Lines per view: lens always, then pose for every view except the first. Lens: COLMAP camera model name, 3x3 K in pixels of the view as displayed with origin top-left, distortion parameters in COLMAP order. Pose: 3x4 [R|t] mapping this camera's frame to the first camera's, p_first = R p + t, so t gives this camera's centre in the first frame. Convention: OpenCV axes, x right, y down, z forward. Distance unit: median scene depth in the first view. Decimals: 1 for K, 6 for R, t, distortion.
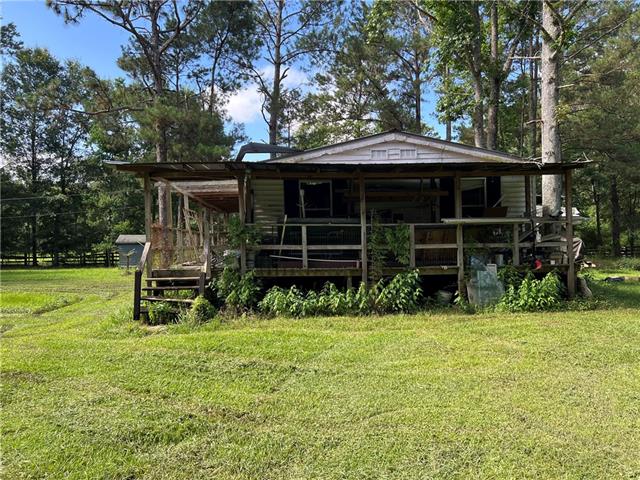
lens RADIAL K [[477.8, 0, 320.0], [0, 477.8, 240.0], [0, 0, 1]] dist [0.033515, -0.032917]
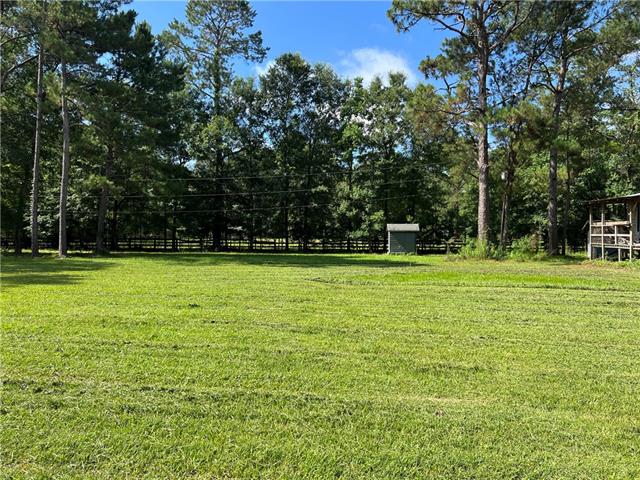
lens RADIAL K [[477.8, 0, 320.0], [0, 477.8, 240.0], [0, 0, 1]] dist [0.033515, -0.032917]
pose [[0.987267, 0.017414, -0.158117, -0.530398], [-0.014057, 0.999652, 0.022326, 0.005685], [0.158451, -0.019819, 0.987168, -0.130601]]
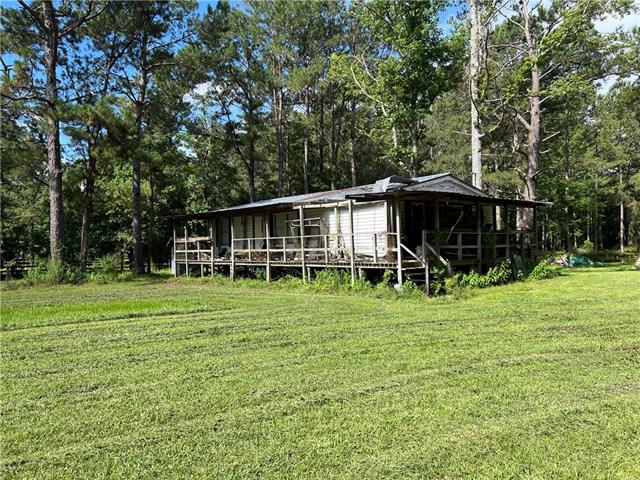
lens RADIAL K [[477.8, 0, 320.0], [0, 477.8, 240.0], [0, 0, 1]] dist [0.033515, -0.032917]
pose [[0.794288, 0.007659, 0.607493, -0.487980], [0.005983, 0.999773, -0.020428, 0.007969], [-0.607511, 0.019860, 0.794063, 0.001765]]
